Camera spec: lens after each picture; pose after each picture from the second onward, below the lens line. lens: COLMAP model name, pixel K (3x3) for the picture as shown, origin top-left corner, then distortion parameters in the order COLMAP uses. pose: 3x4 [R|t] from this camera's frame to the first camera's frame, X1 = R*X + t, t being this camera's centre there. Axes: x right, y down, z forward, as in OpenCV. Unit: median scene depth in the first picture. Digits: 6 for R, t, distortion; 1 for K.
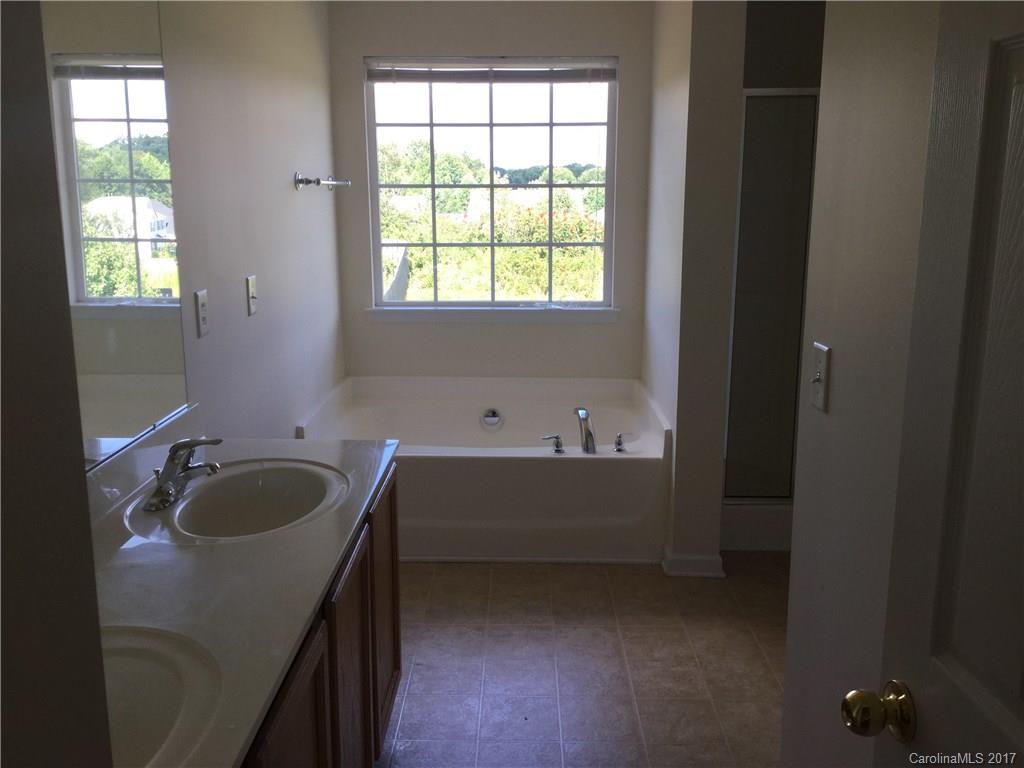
lens RADIAL K [[941.7, 0, 512.0], [0, 941.7, 384.0], [0, 0, 1]] dist [0.157658, -0.284260]
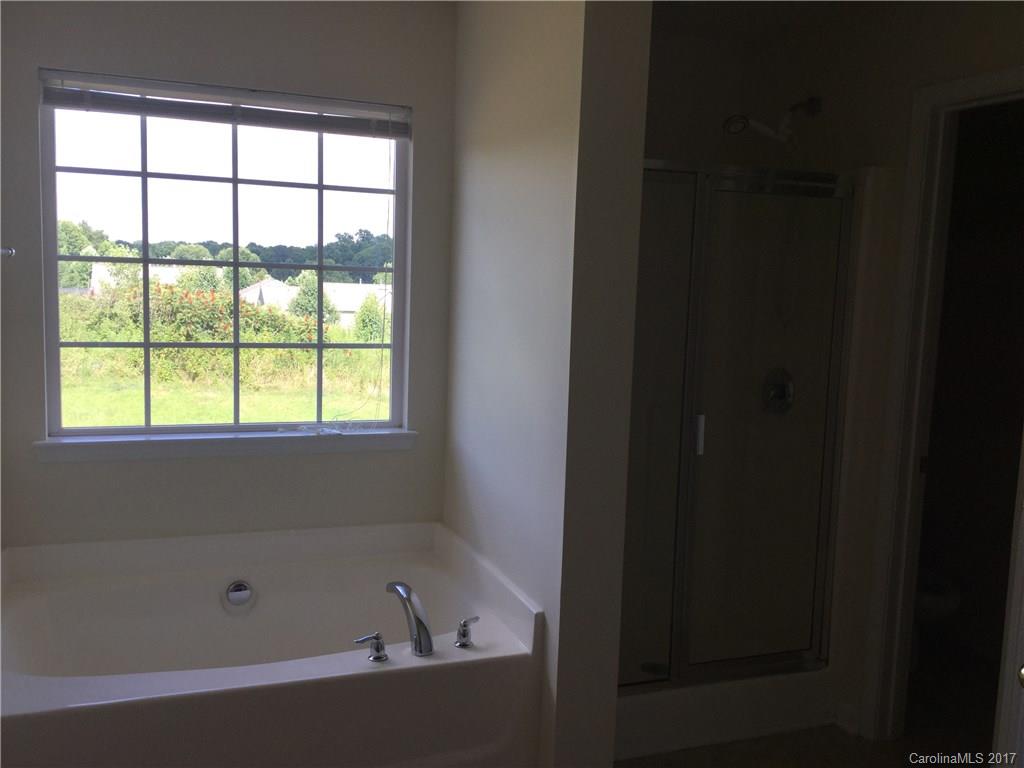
lens RADIAL K [[941.7, 0, 512.0], [0, 941.7, 384.0], [0, 0, 1]] dist [0.157658, -0.284260]
pose [[0.931252, -0.008536, 0.364276, -0.088673], [0.039639, 0.996166, -0.077994, -0.054053], [-0.362214, 0.087071, 0.928019, 0.260966]]
